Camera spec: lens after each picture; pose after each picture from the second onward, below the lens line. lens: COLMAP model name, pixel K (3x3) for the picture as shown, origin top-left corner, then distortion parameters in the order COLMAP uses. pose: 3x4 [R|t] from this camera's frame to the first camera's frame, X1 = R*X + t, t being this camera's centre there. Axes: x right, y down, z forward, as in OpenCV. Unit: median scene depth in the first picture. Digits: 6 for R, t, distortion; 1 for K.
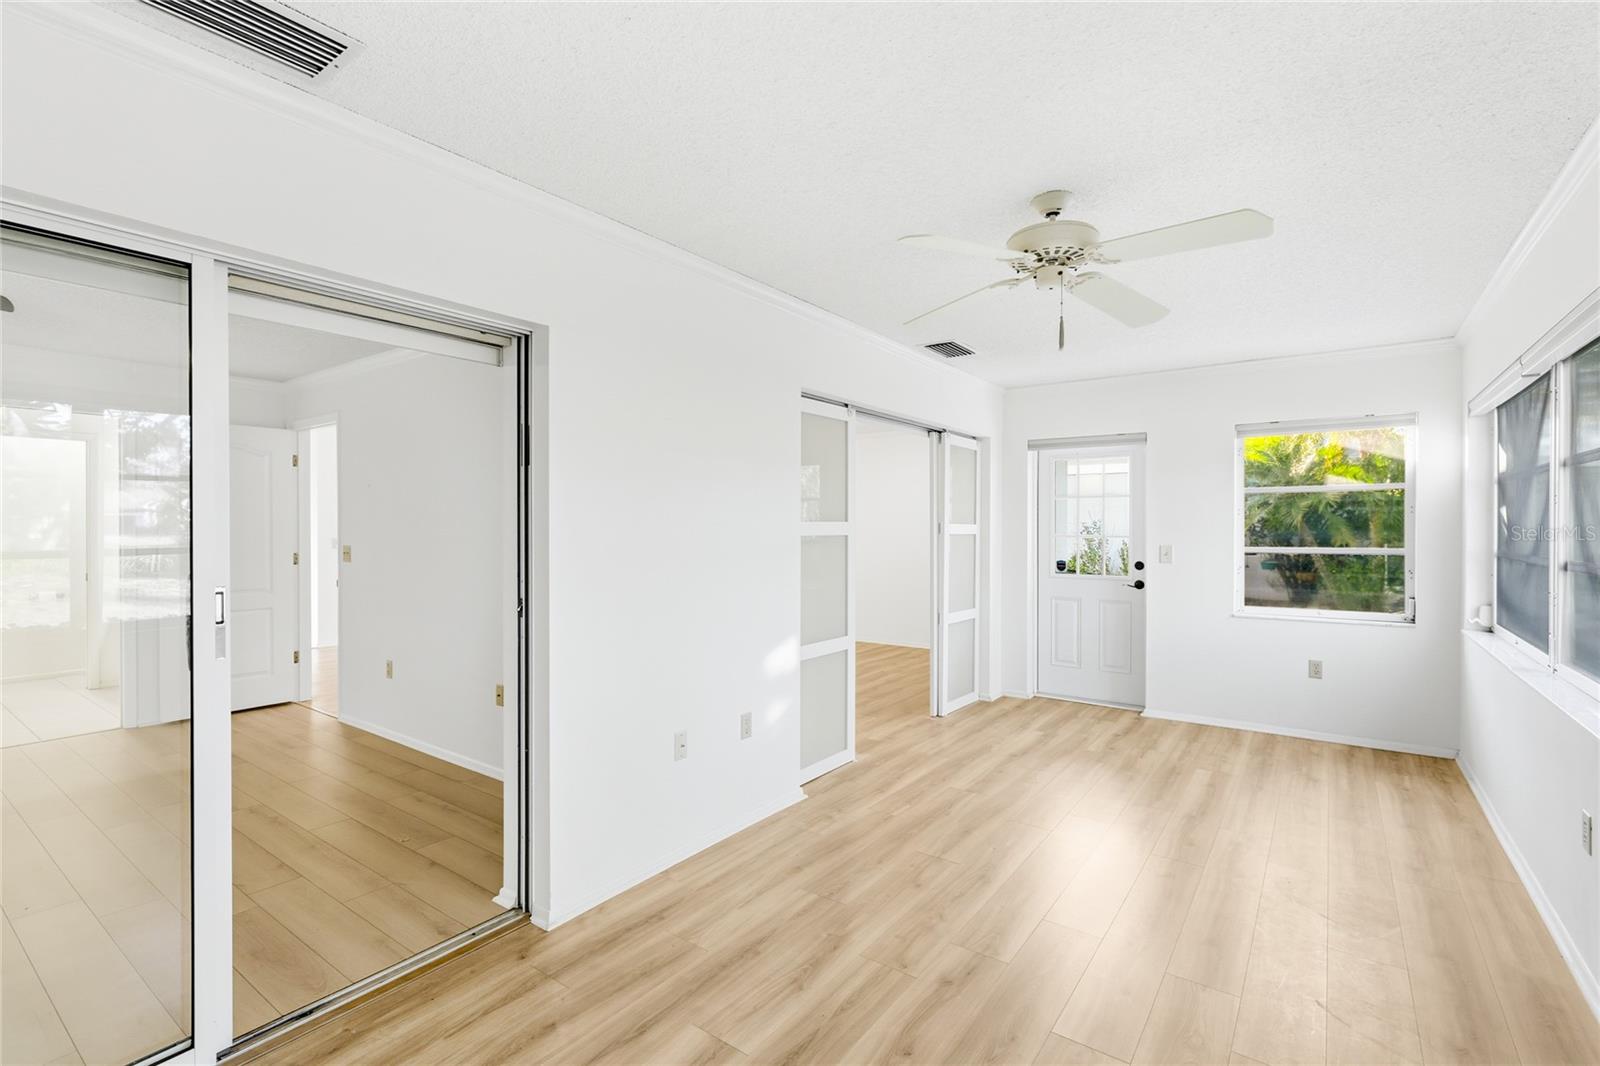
lens RADIAL K [[719.3, 0, 802.0], [0, 719.3, 524.7], [0, 0, 1]] dist [-0.000761, -0.000031]
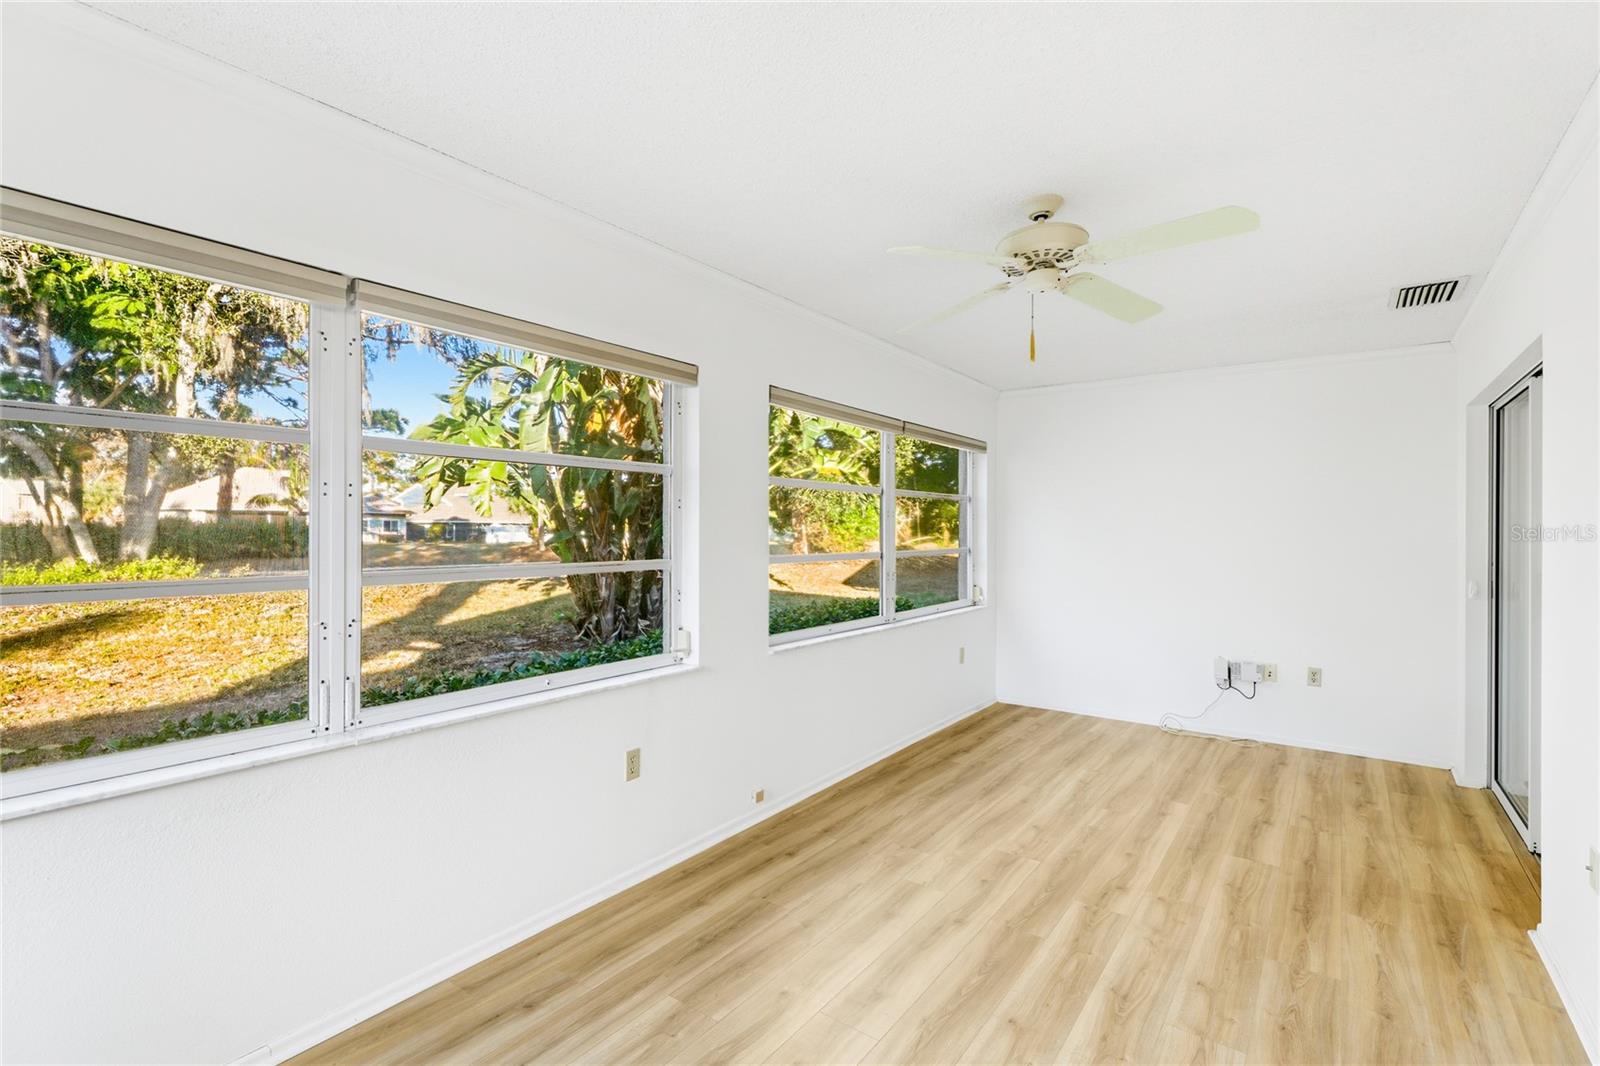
lens RADIAL K [[719.3, 0, 801.3], [0, 719.3, 536.0], [0, 0, 1]] dist [-0.000761, -0.000031]
pose [[-0.999923, -0.007555, 0.009797, 0.383029], [-0.007474, 0.999937, 0.008362, -0.001420], [-0.009859, 0.008288, -0.999917, 1.144782]]
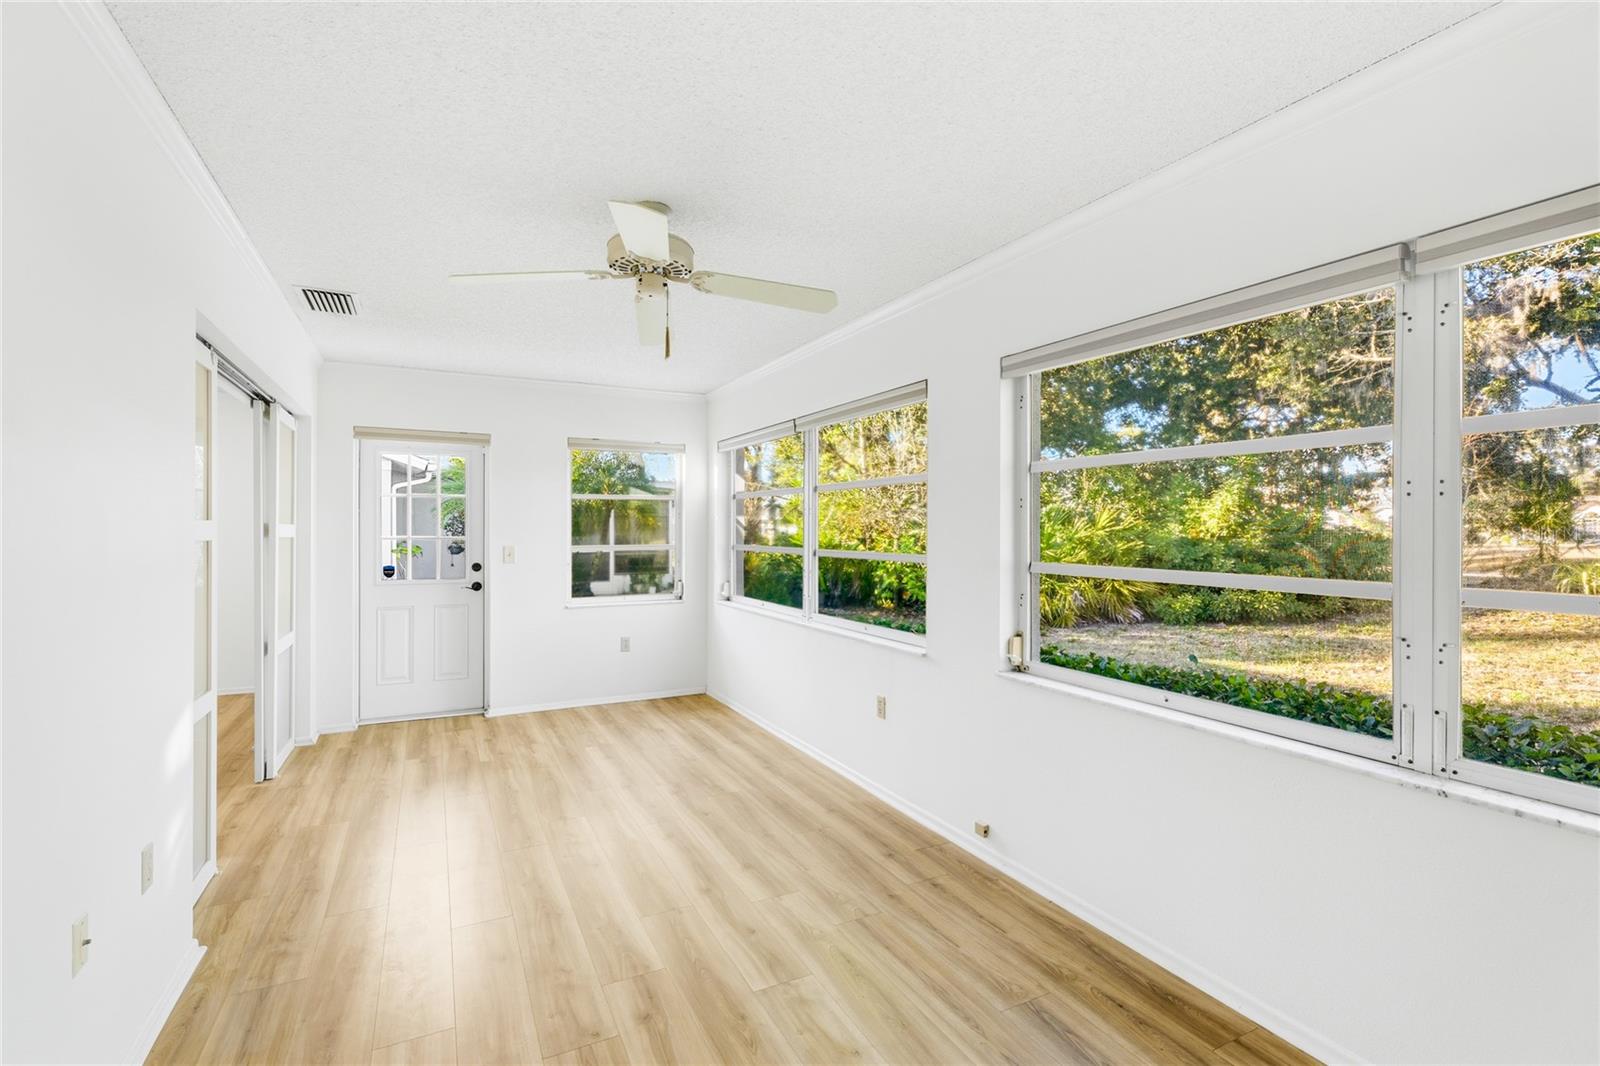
lens RADIAL K [[719.3, 0, 786.2], [0, 719.3, 534.9], [0, 0, 1]] dist [-0.000761, -0.000031]
pose [[0.461076, -0.007914, 0.887325, -0.269888], [-0.005223, 0.999919, 0.011632, -0.002114], [-0.887345, -0.009998, 0.460997, 0.206072]]
